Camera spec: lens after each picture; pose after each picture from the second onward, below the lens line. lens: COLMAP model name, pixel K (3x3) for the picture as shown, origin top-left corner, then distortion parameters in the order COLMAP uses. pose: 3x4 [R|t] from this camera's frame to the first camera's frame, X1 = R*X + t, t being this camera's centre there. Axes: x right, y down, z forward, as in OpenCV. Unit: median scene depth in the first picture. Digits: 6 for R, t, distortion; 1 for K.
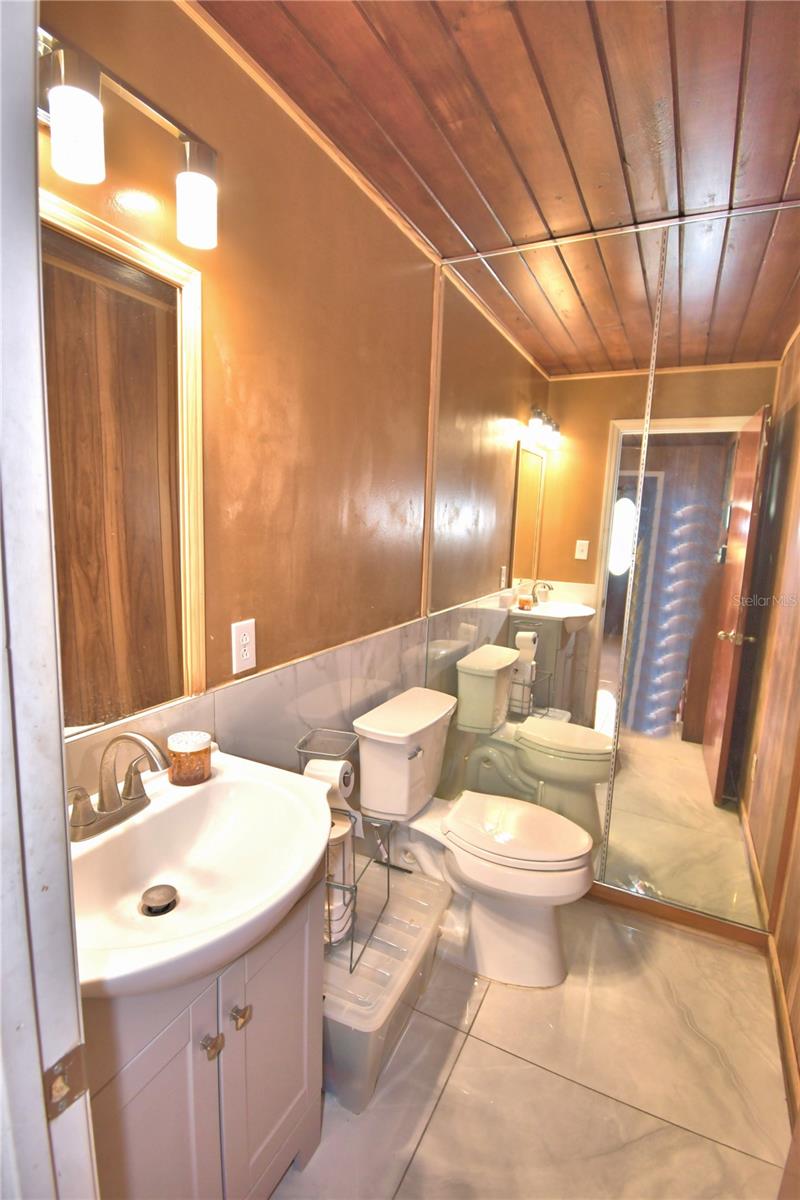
lens RADIAL K [[529.8, 0, 431.2], [0, 529.8, 603.0], [0, 0, 1]] dist [0.018727, -0.025567]
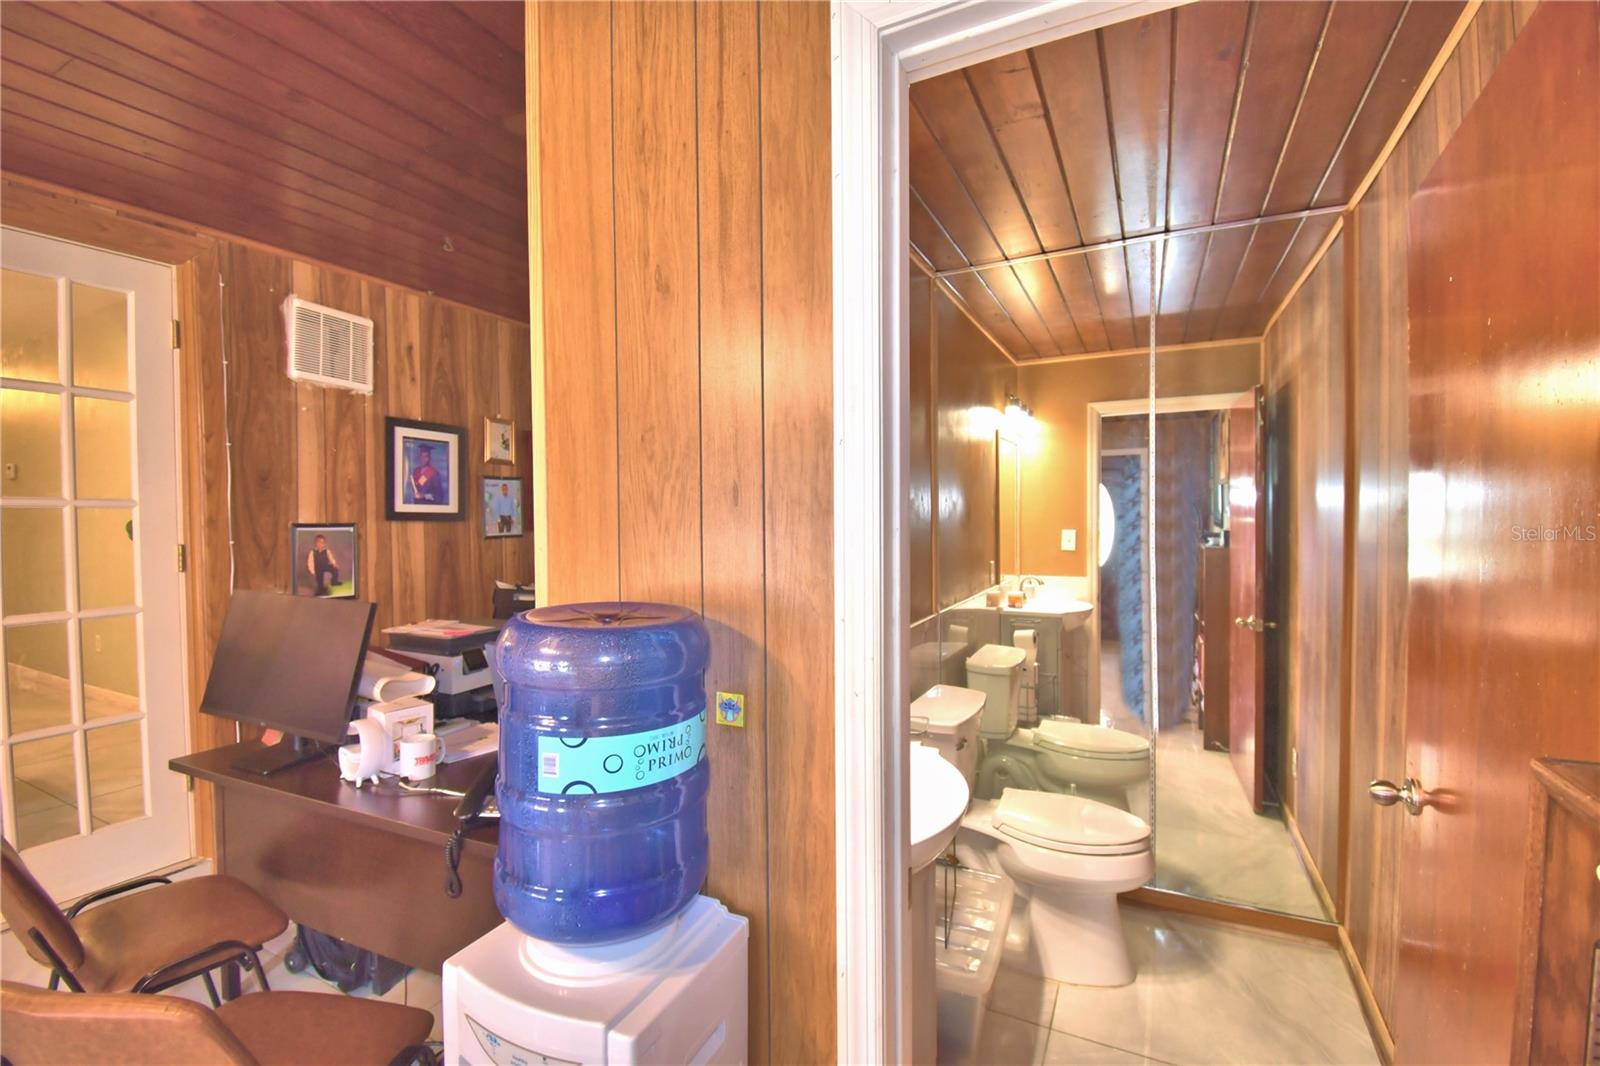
lens RADIAL K [[694.9, 0, 800.0], [0, 694.9, 533.0], [0, 0, 1]] dist [0.016968, -0.026717]
pose [[0.998808, -0.047560, -0.010938, -0.218608], [0.045709, 0.990232, -0.131721, 0.033109], [0.017096, 0.131064, 0.991227, -0.264220]]
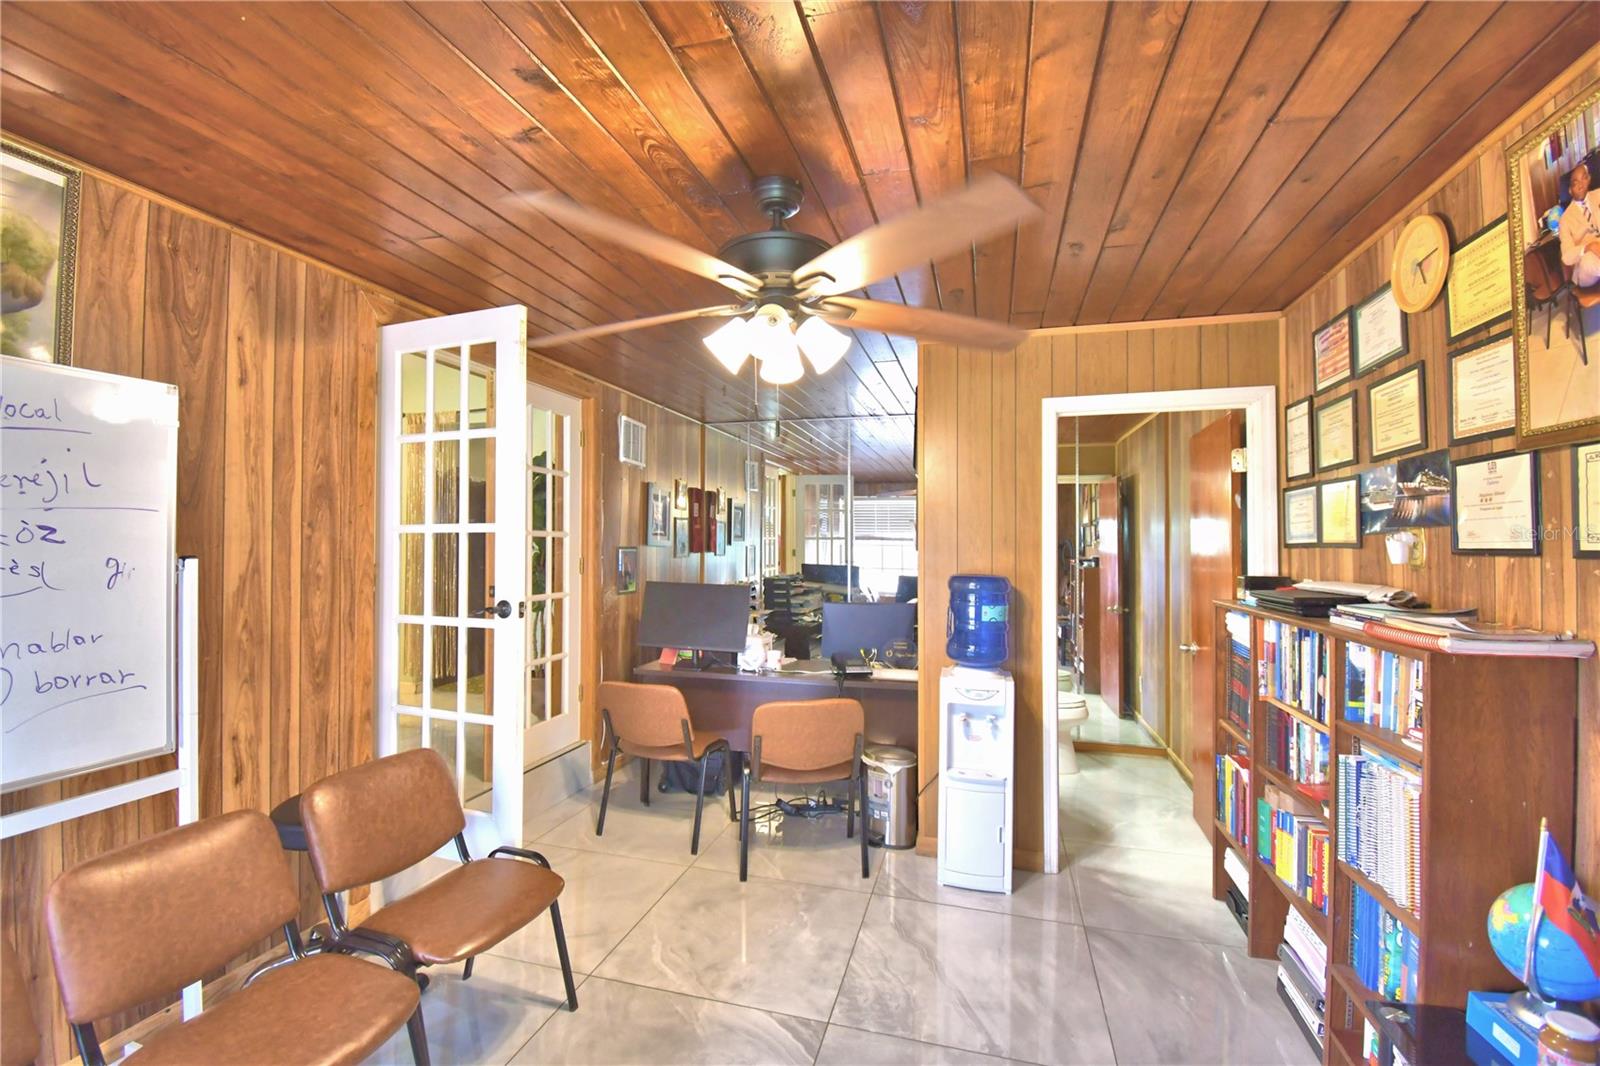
lens RADIAL K [[694.9, 0, 800.0], [0, 694.9, 533.0], [0, 0, 1]] dist [0.016968, -0.026717]
pose [[0.982051, -0.035409, 0.185264, -0.886521], [0.065578, 0.985042, -0.159350, 0.127323], [-0.176851, 0.168639, 0.969683, -1.077035]]
